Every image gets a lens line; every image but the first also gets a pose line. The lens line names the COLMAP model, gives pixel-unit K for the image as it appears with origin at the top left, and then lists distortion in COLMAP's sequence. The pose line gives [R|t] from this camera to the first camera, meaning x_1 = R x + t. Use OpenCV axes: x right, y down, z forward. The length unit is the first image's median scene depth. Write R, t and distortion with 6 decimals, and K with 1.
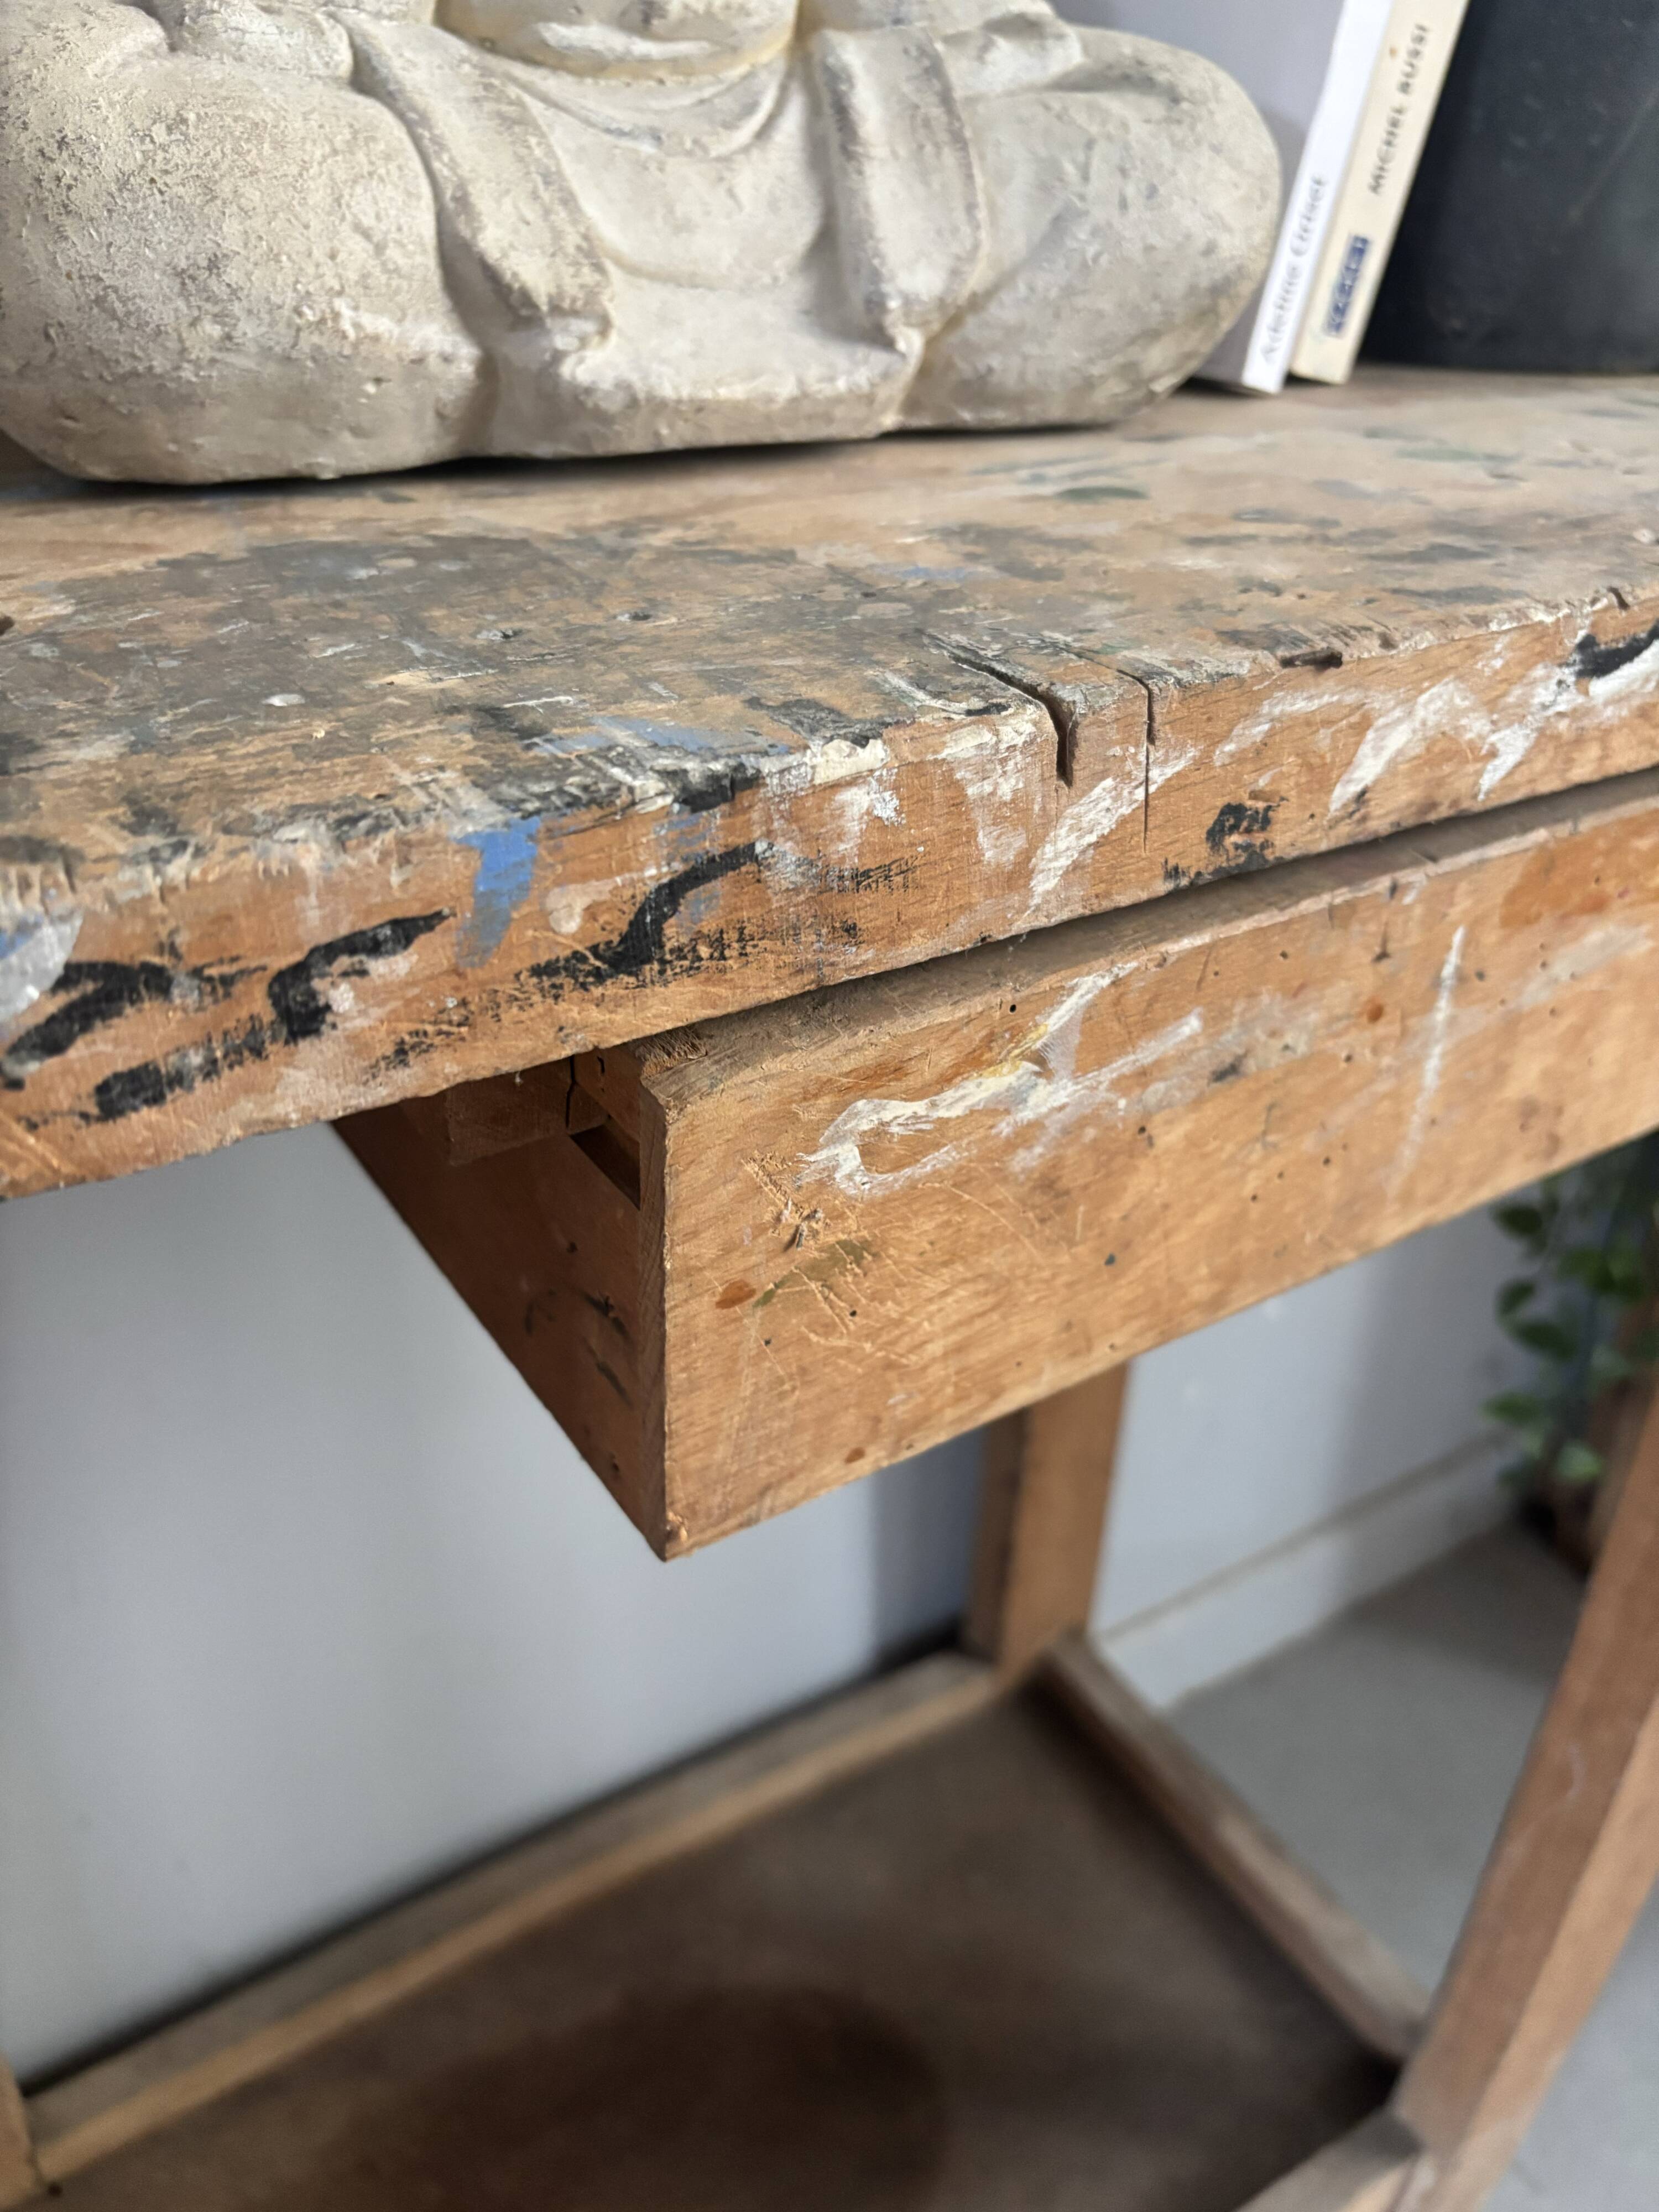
lens RADIAL K [[1712.2, 0, 829.5], [0, 1712.2, 1106.0], [0, 0, 1]] dist [0.048241, -0.128716]
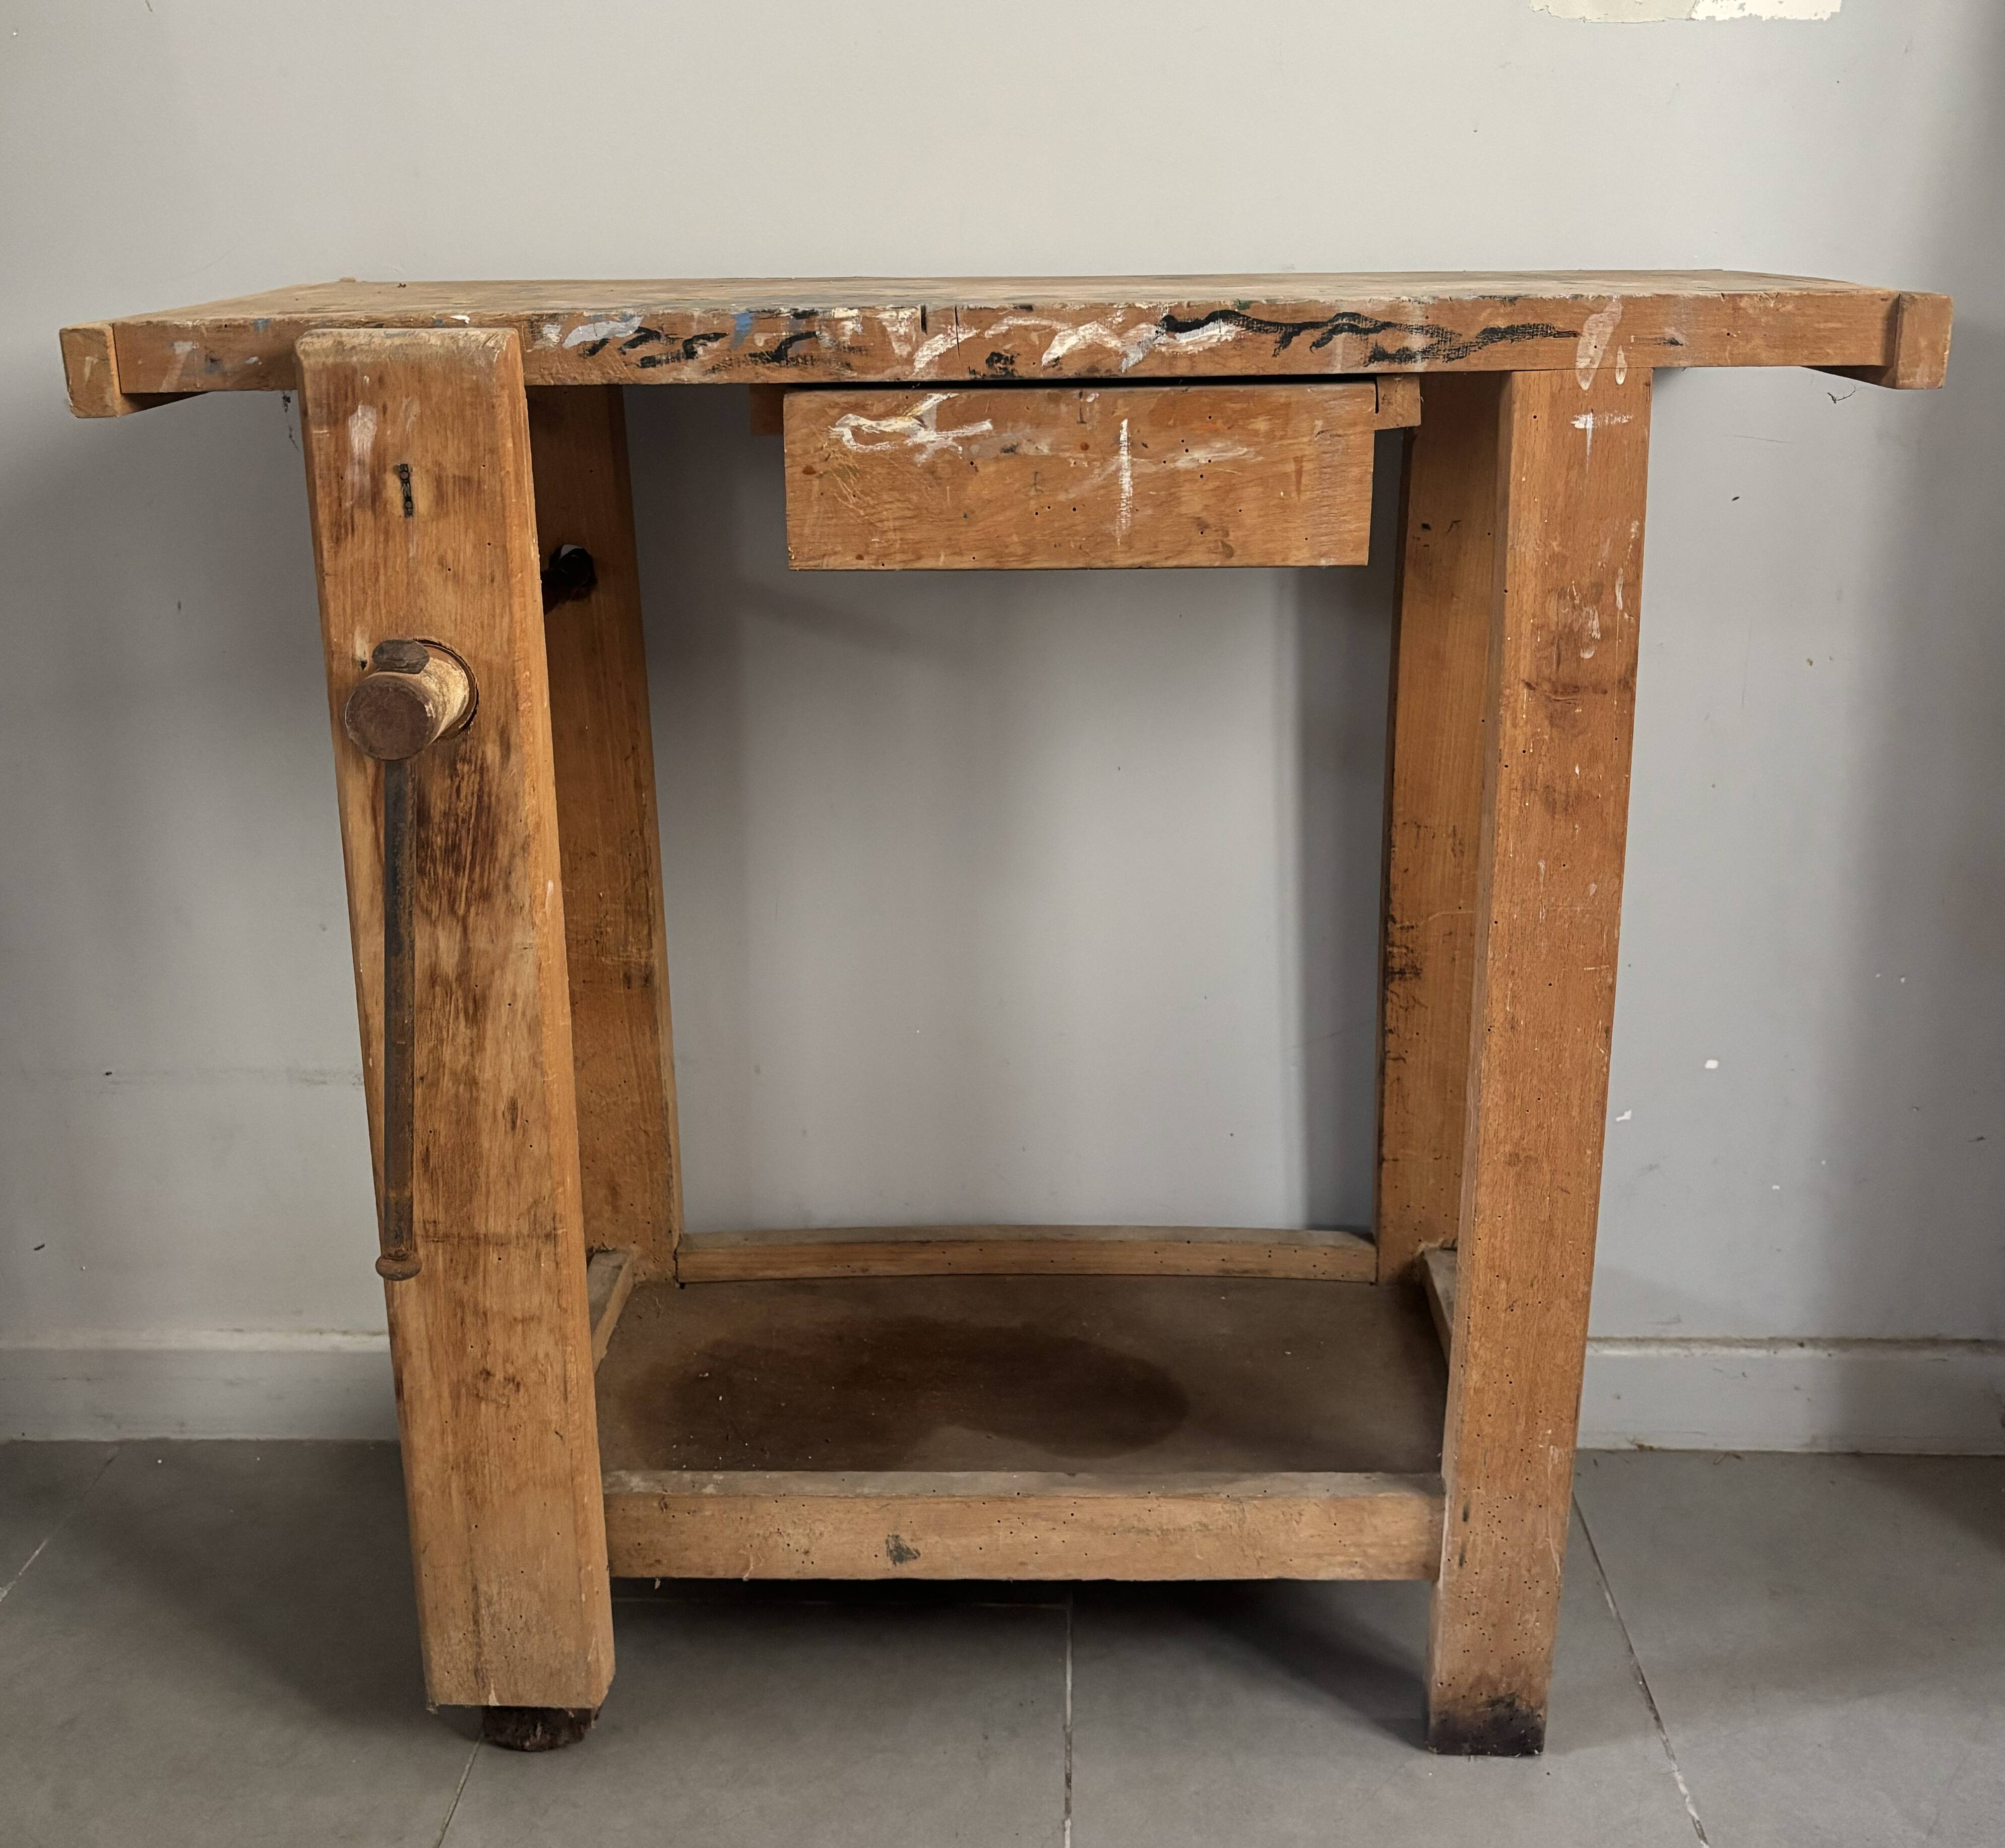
lens RADIAL K [[2139.3, 0, 1029.2], [0, 2139.3, 829.9], [0, 0, 1]] dist [0.239649, -0.858579]
pose [[0.831384, 0.122554, -0.542016, 2.422937], [-0.253788, 0.951454, -0.174148, 1.262899], [0.494360, 0.282341, 0.822126, -1.857005]]
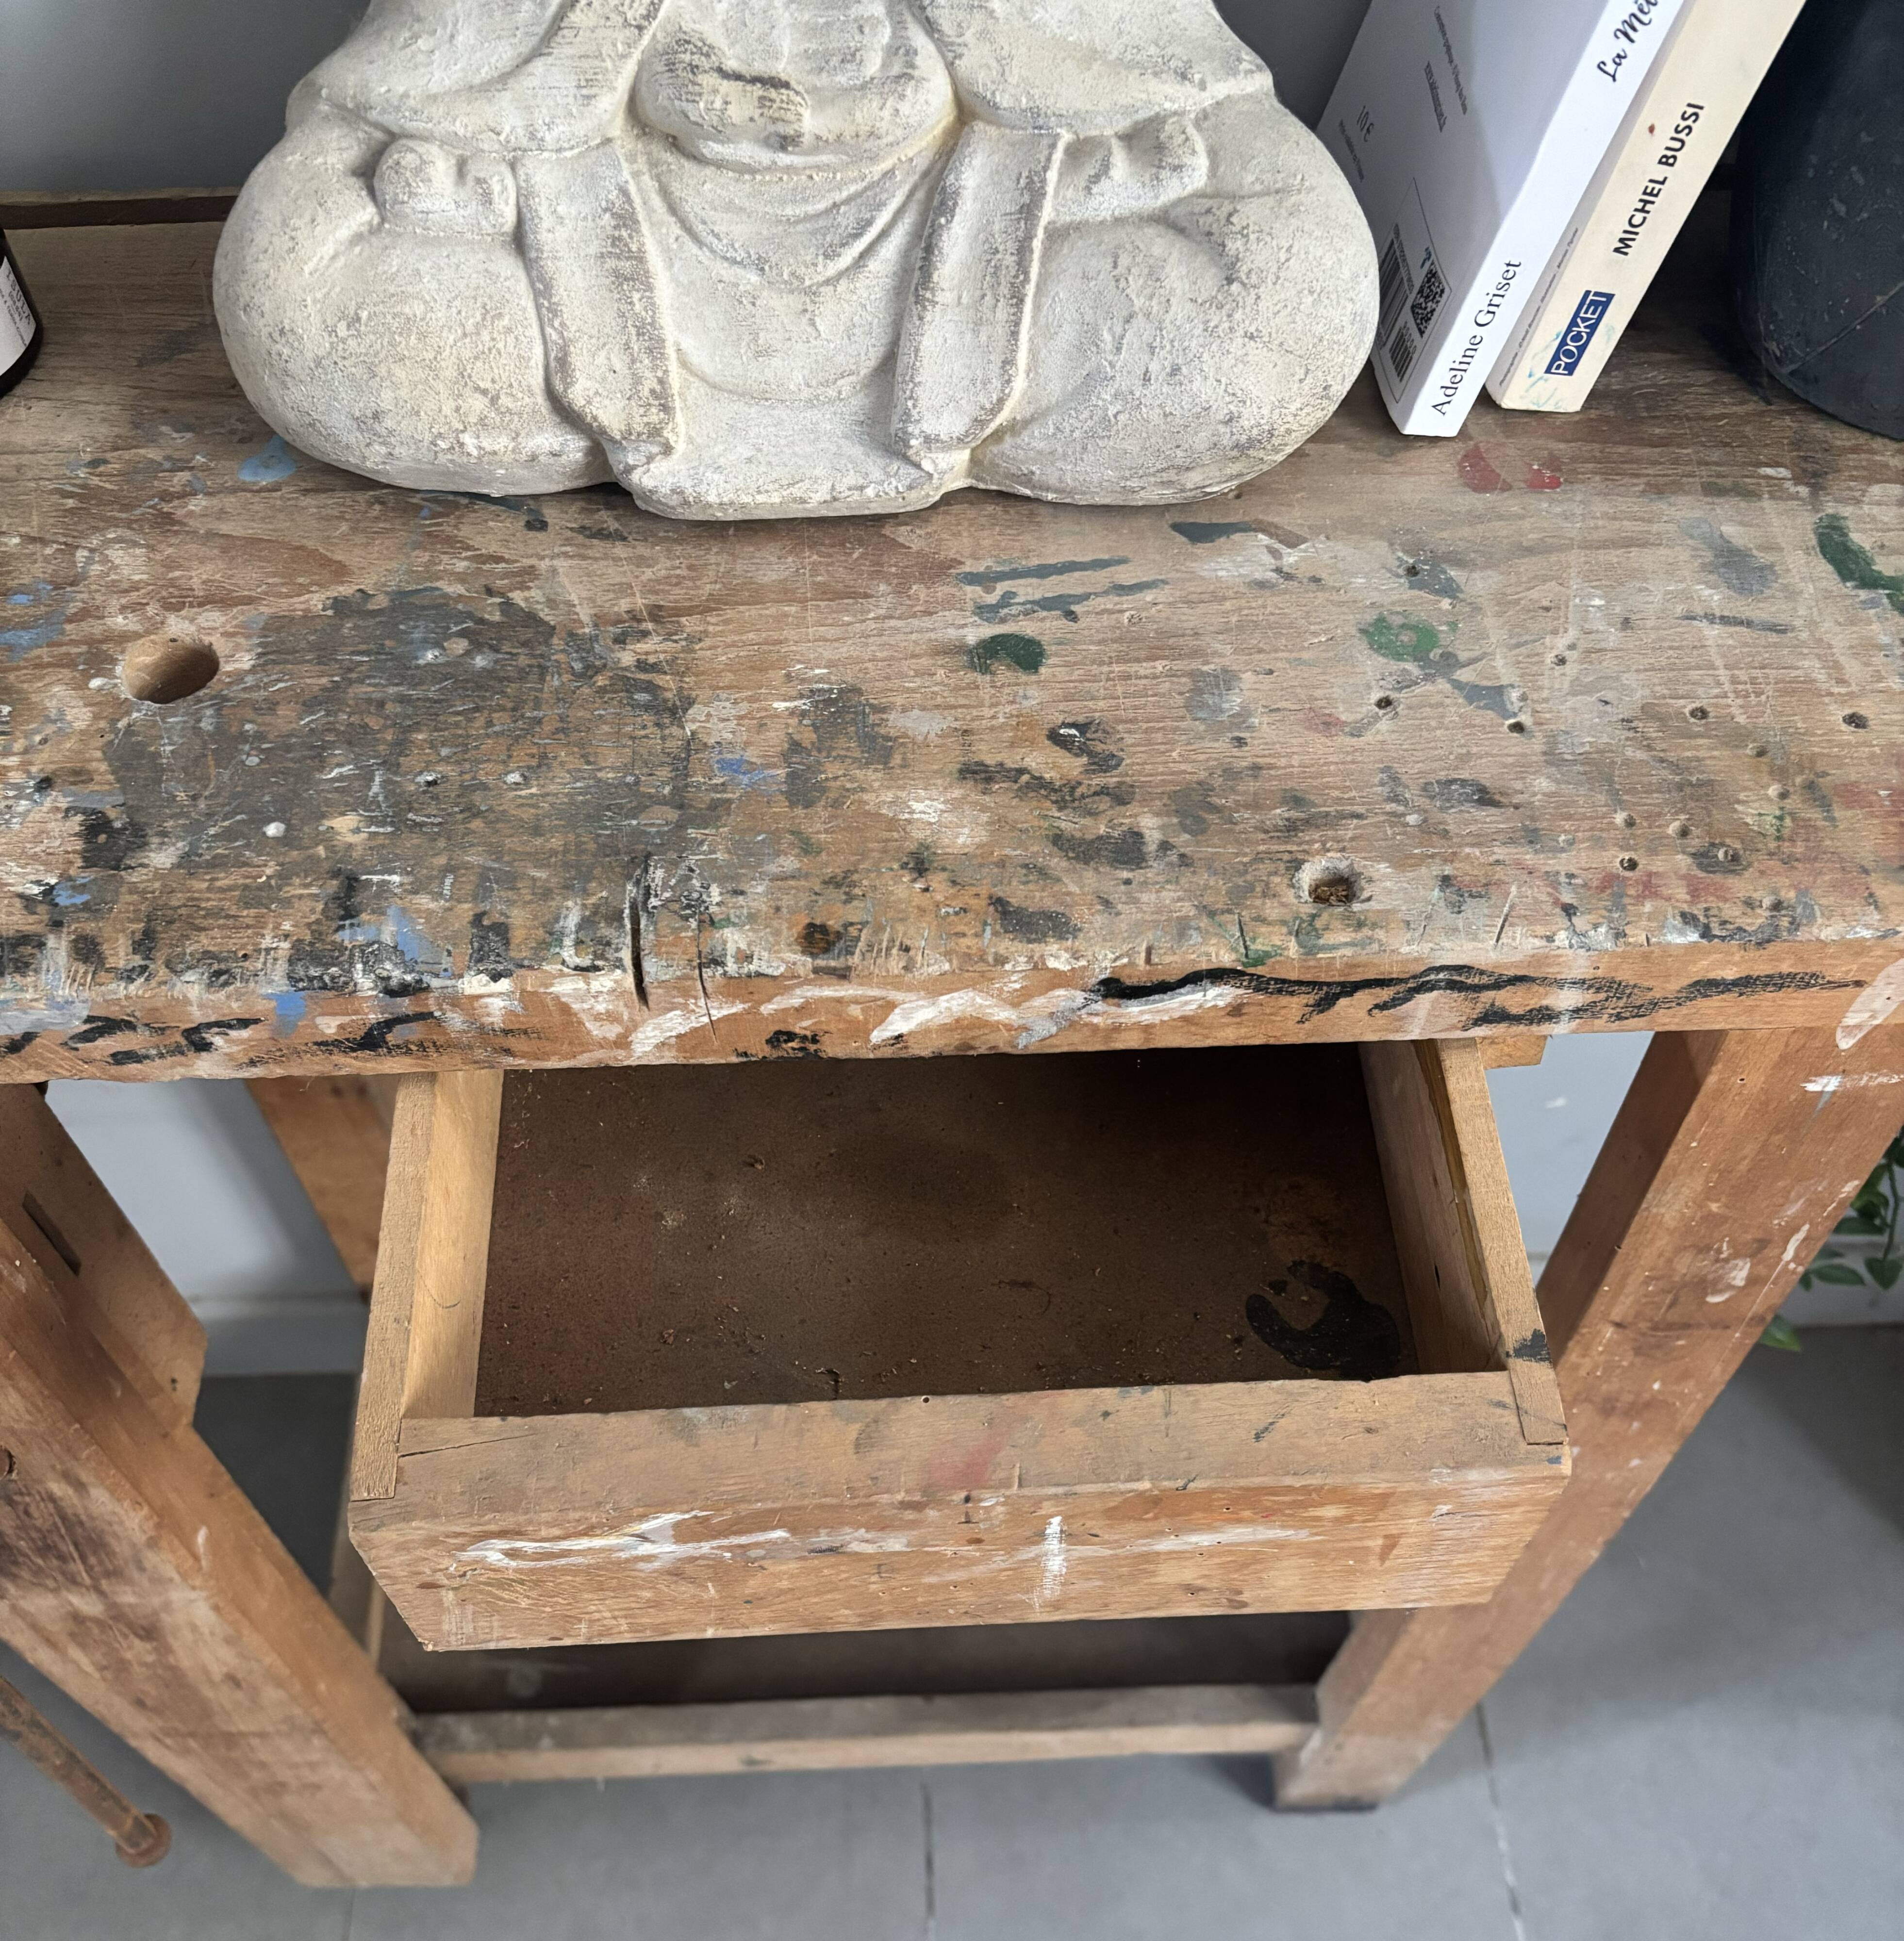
lens RADIAL K [[1925.9, 0, 949.8], [0, 1925.9, 1256.0], [0, 0, 1]] dist [0.073151, -0.202933]
pose [[0.863939, 0.417937, -0.280961, 0.953828], [-0.236486, 0.829259, 0.506363, -0.941551], [0.444617, -0.371024, 0.815265, -0.491748]]
